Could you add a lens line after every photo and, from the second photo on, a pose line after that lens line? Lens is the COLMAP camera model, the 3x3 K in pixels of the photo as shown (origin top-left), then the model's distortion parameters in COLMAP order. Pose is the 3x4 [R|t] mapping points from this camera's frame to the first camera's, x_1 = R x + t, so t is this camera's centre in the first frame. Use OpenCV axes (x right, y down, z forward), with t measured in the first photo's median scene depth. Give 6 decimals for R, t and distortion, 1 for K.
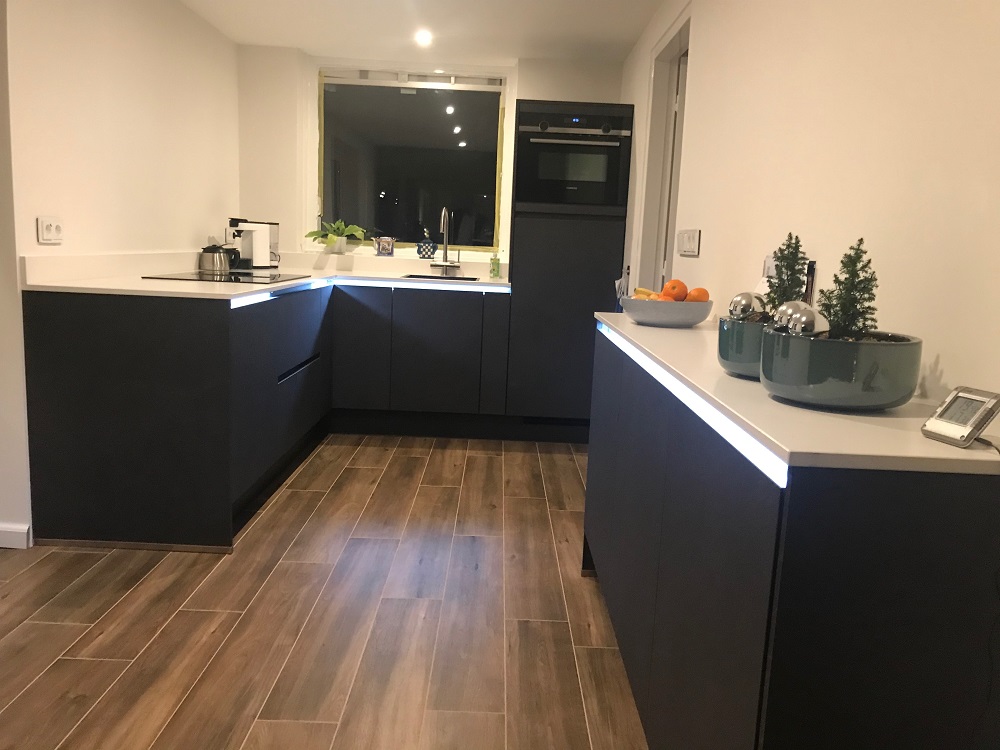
lens RADIAL K [[805.1, 0, 500.0], [0, 805.1, 375.0], [0, 0, 1]] dist [0.108687, -0.443811]
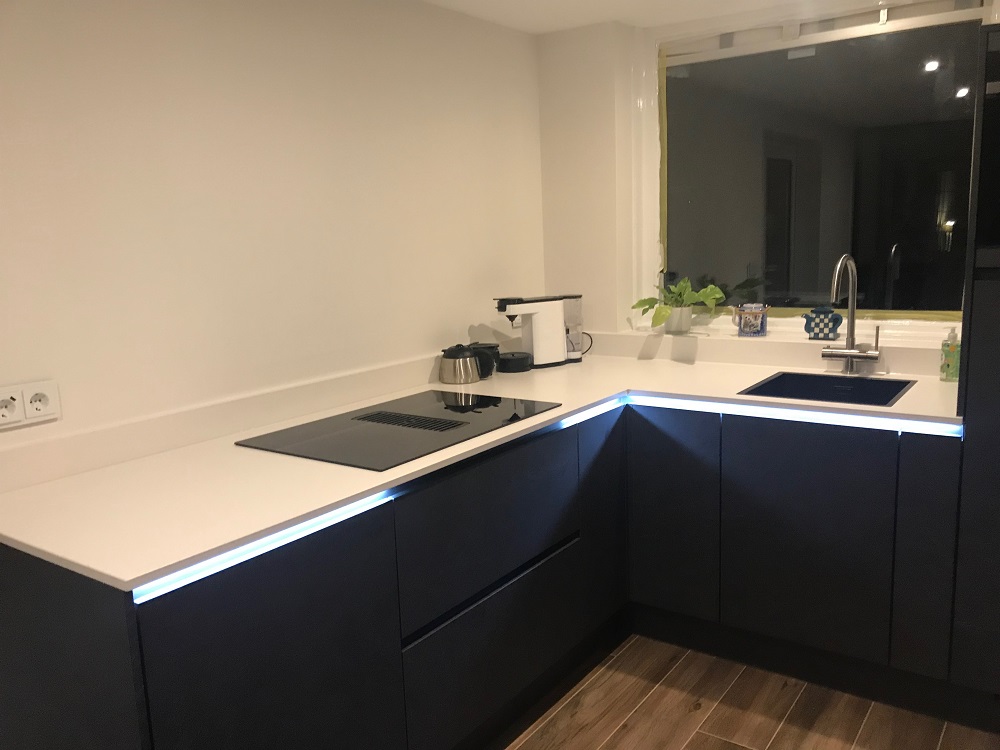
lens RADIAL K [[828.8, 0, 500.0], [0, 828.8, 375.0], [0, 0, 1]] dist [0.009194, 0.006168]
pose [[0.807306, 0.021447, -0.589743, 0.076936], [-0.014394, 0.999758, 0.016654, -0.132646], [0.589957, -0.004956, 0.807420, 0.411868]]
